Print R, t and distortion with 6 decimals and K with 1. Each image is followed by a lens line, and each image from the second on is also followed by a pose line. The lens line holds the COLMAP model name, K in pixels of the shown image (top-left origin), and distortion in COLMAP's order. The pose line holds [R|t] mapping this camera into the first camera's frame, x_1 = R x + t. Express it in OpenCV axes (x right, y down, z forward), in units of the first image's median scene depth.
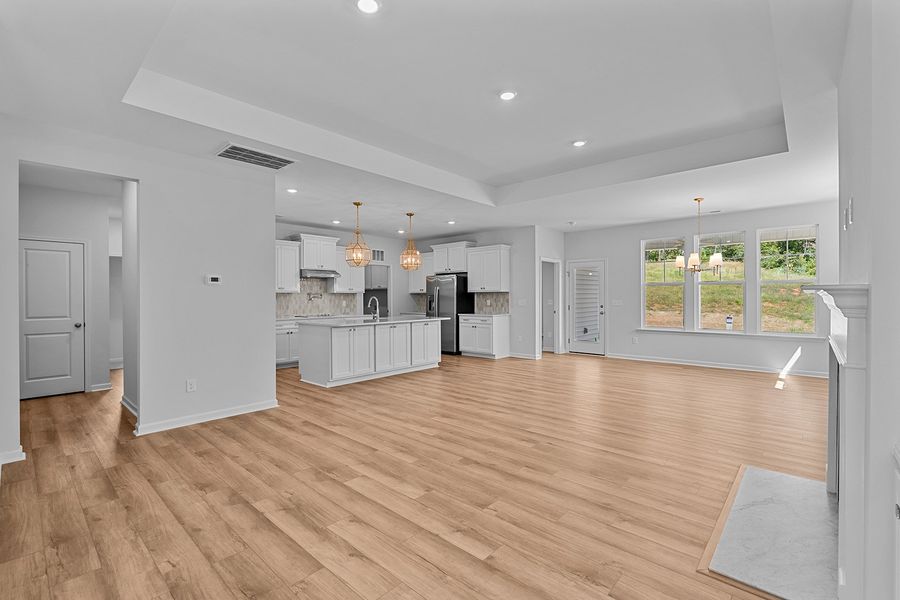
lens RADIAL K [[397.4, 0, 453.1], [0, 397.4, 300.3], [0, 0, 1]] dist [-0.010300, 0.000447]
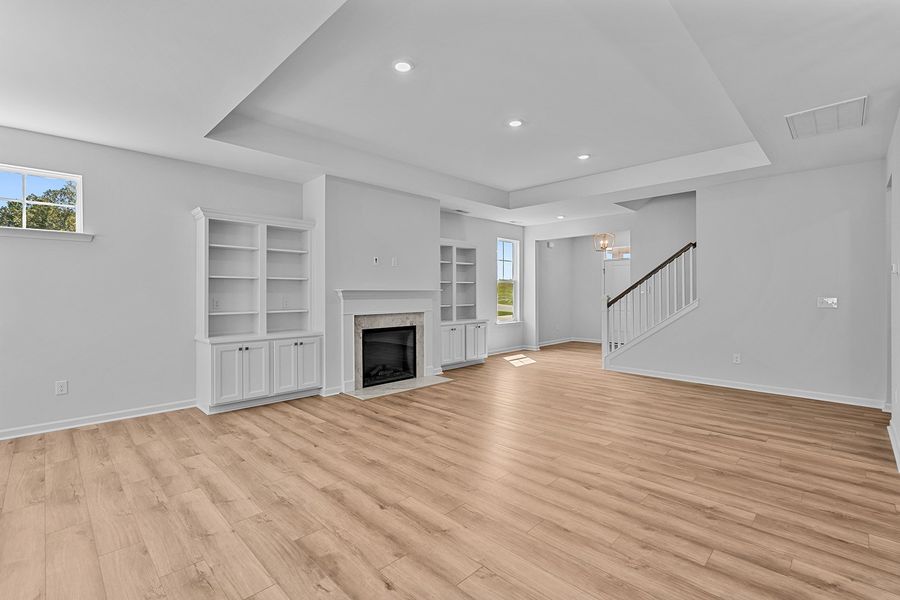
lens RADIAL K [[405.1, 0, 439.4], [0, 405.1, 287.5], [0, 0, 1]] dist [-0.003291, -0.001852]
pose [[-0.996535, 0.004332, 0.083066, 0.132921], [0.004048, 0.999985, -0.003587, -0.008211], [-0.083081, -0.003238, -0.996538, 1.106350]]
